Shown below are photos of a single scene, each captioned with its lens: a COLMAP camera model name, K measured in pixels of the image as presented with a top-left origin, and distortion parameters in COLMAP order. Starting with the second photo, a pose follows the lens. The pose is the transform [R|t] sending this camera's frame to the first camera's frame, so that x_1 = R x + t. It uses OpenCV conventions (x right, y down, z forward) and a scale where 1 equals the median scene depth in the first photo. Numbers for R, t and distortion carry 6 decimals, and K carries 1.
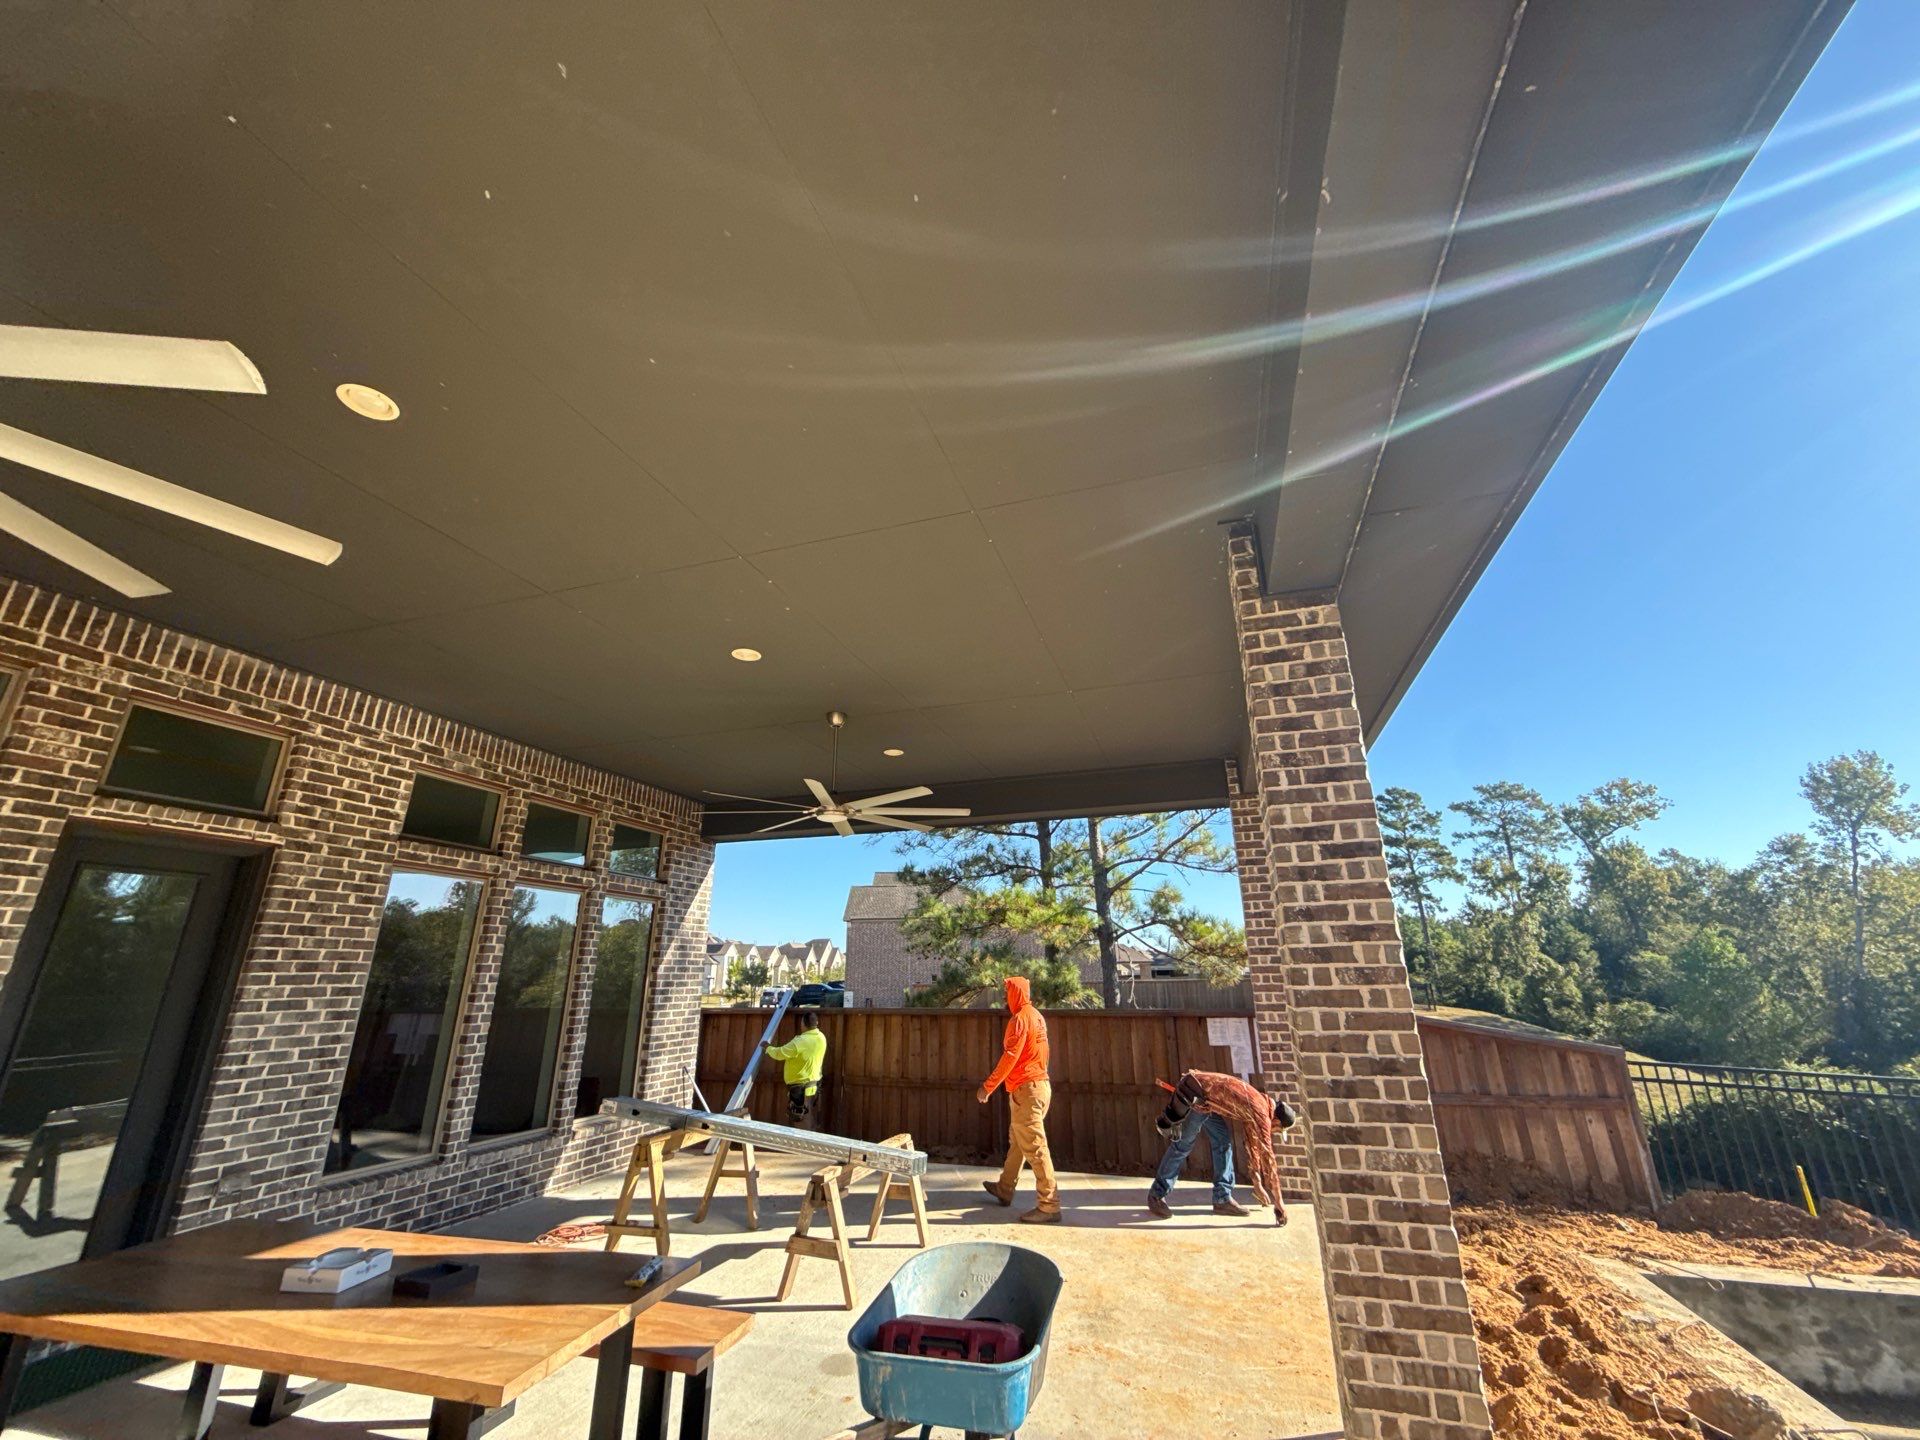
lens RADIAL K [[758.2, 0, 964.2], [0, 758.2, 708.0], [0, 0, 1]] dist [-0.001725, 0.000465]
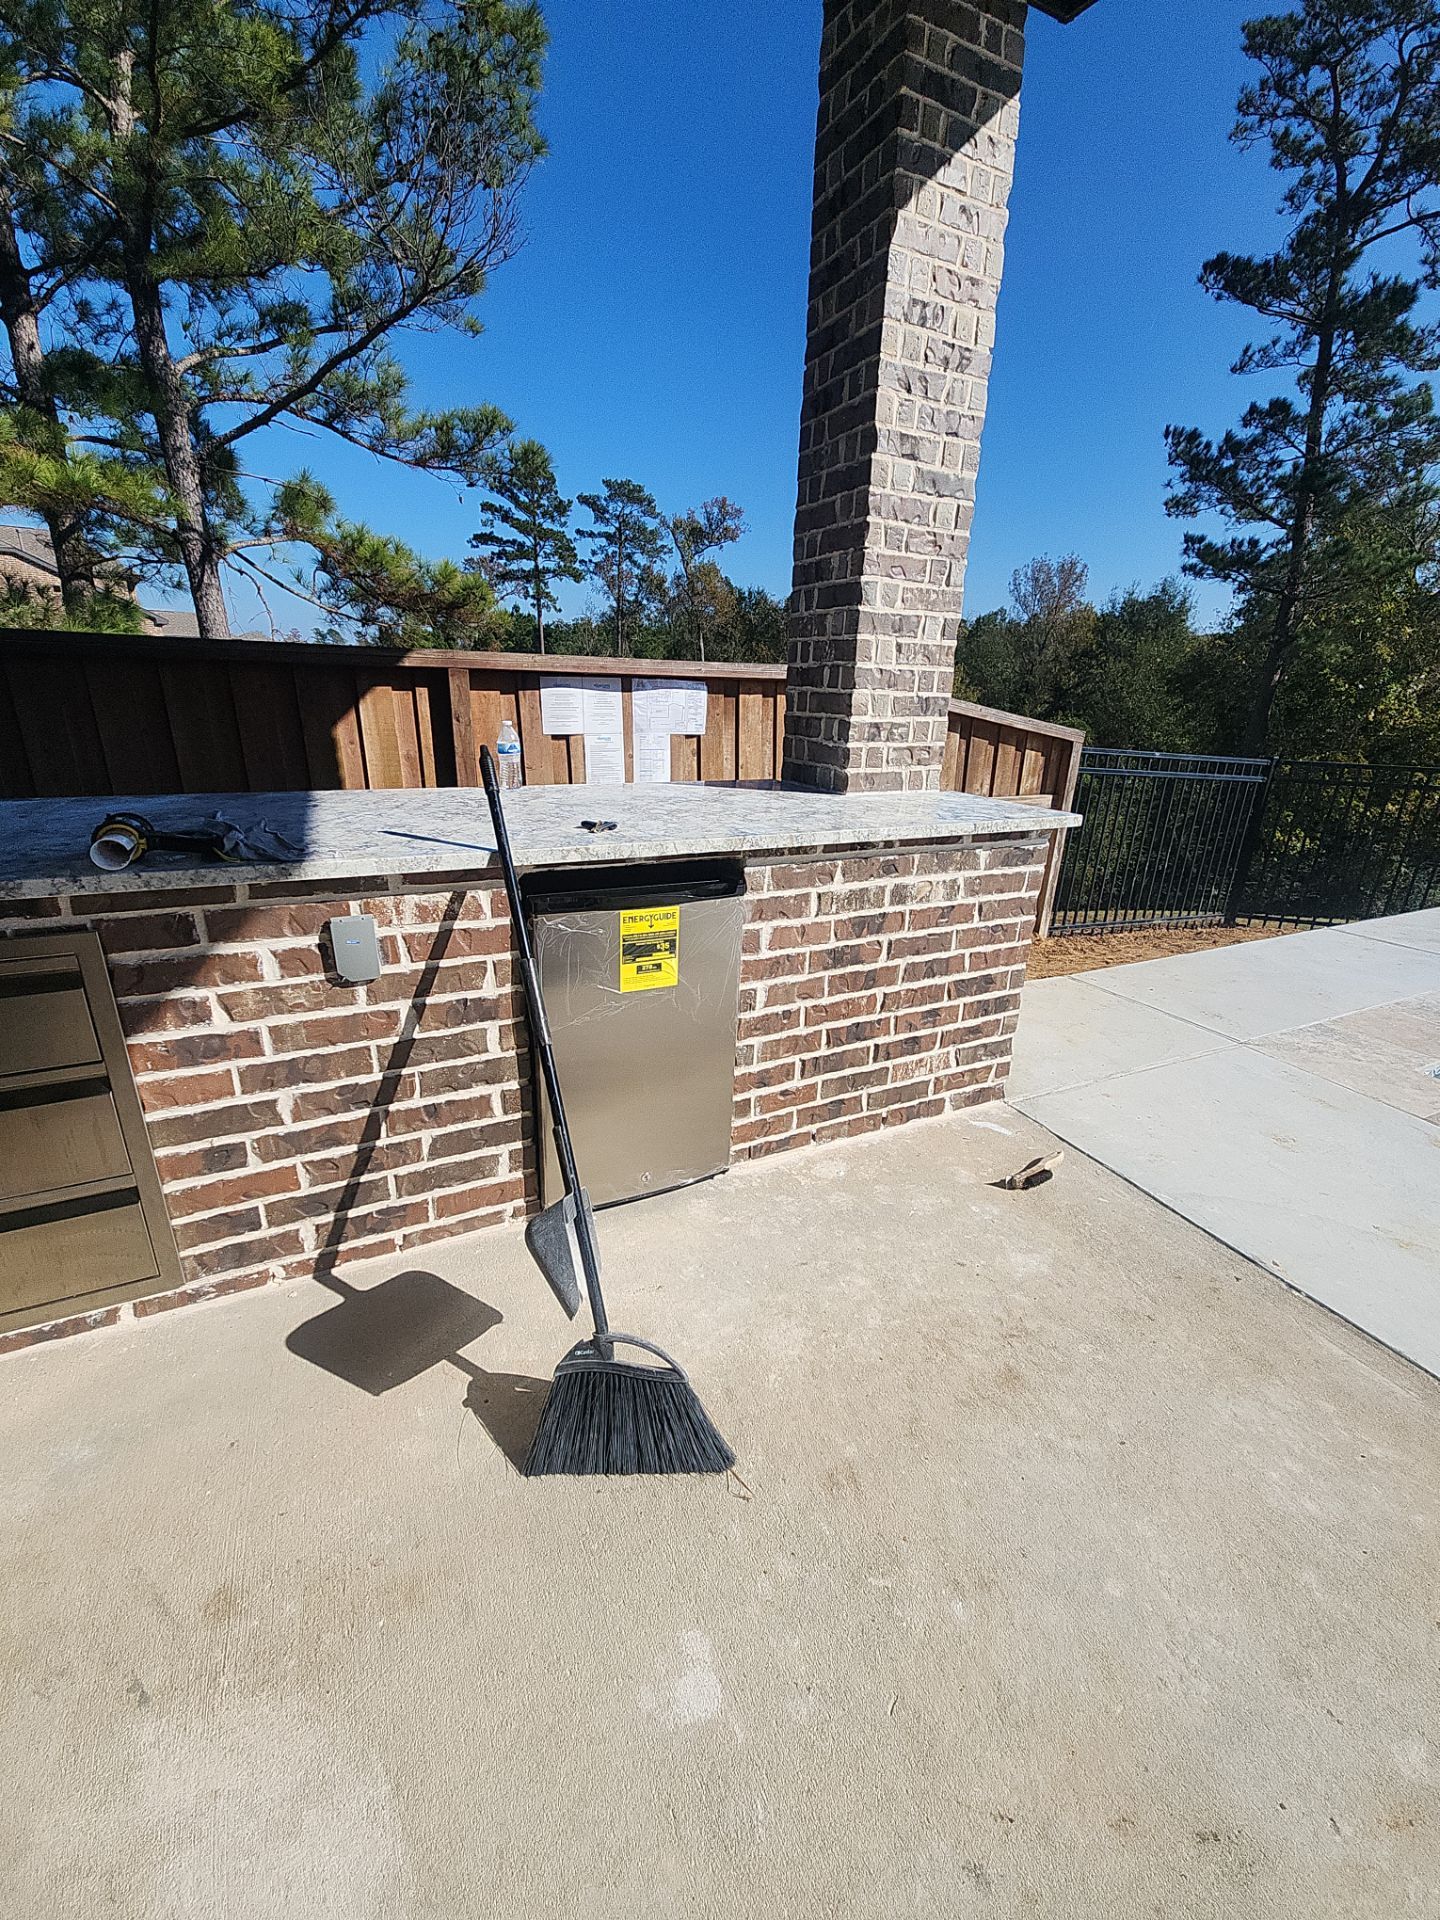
lens RADIAL K [[768.7, 0, 701.4], [0, 768.7, 955.2], [0, 0, 1]] dist [0.030288, -0.019245]
pose [[0.731314, -0.196404, 0.653151, 0.081824], [-0.264567, 0.800968, 0.537080, 0.377872], [-0.628637, -0.565576, 0.533797, 0.840292]]
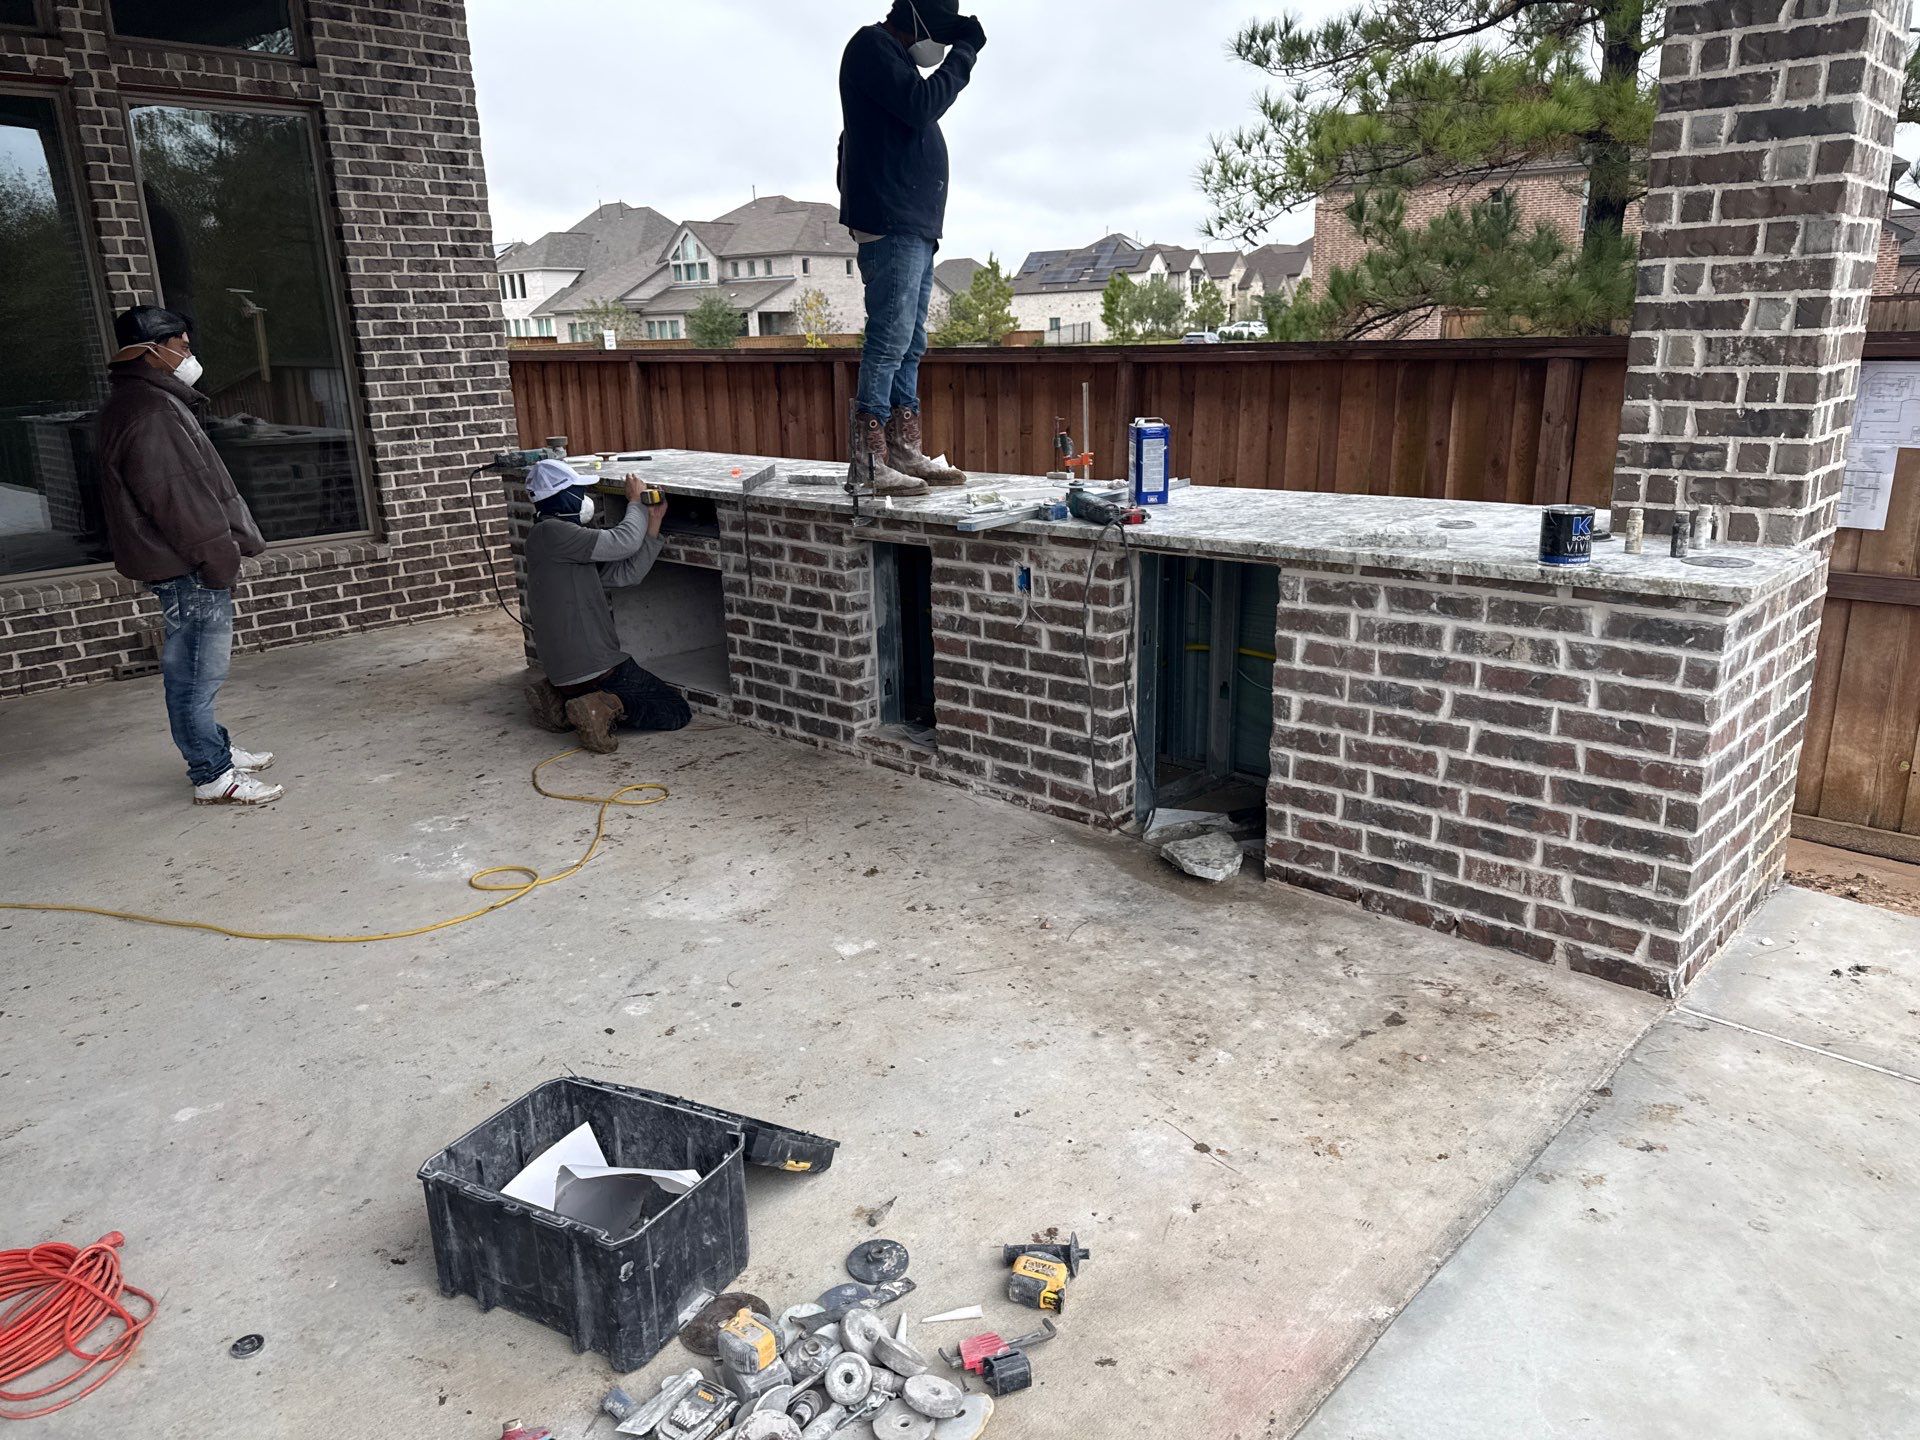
lens RADIAL K [[1341.3, 0, 966.8], [0, 1341.3, 730.6], [0, 0, 1]] dist [0.027936, -0.026720]
pose [[0.903125, 0.109312, -0.415231, 0.421838], [0.162170, 0.808589, 0.565584, 0.222801], [0.397576, -0.578131, 0.712529, 0.520880]]
